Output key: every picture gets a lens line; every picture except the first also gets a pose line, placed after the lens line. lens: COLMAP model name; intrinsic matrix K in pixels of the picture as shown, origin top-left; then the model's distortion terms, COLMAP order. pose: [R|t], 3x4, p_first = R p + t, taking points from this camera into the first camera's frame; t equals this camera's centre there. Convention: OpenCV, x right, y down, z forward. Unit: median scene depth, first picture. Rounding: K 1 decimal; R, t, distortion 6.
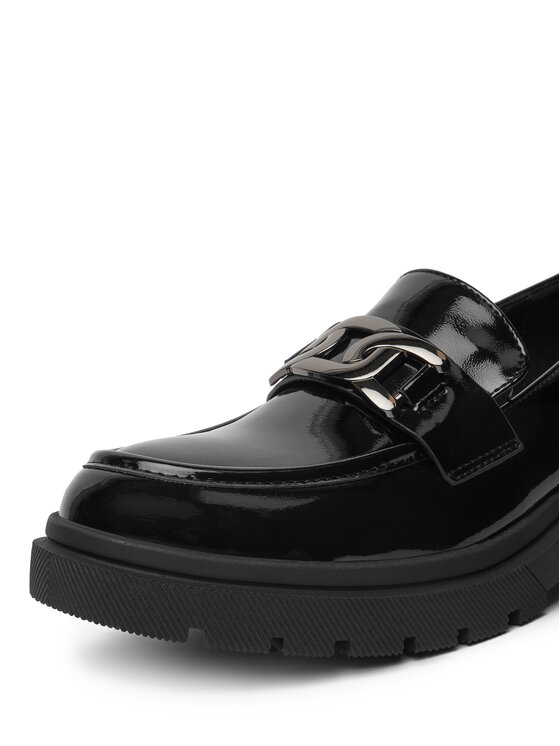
lens RADIAL K [[1044.4, 0, 280.0], [0, 1044.4, 373.0], [0, 0, 1]] dist [-0.041850, -0.044341]
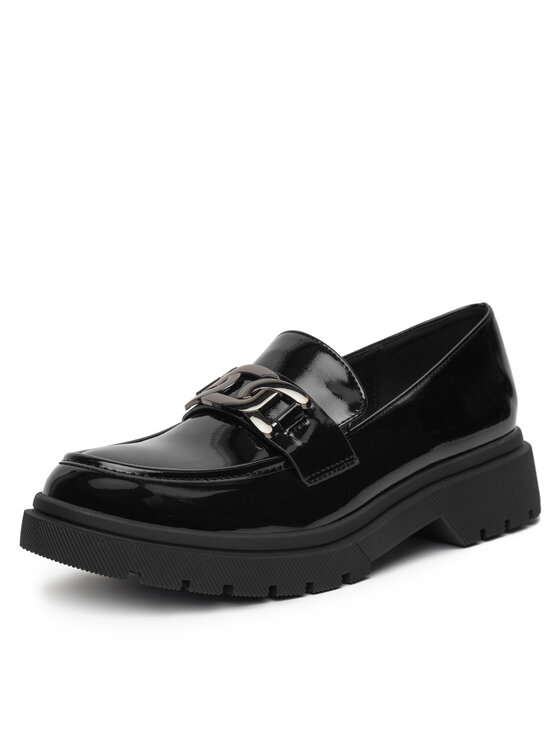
lens RADIAL K [[2194.9, 0, 280.0], [0, 2194.9, 373.0], [0, 0, 1]] dist [-0.379120, -0.188682]
pose [[0.995705, 0.046540, 0.080036, -0.127657], [-0.051520, 0.996787, 0.061327, -0.237503], [-0.076925, -0.065187, 0.994904, -2.049074]]
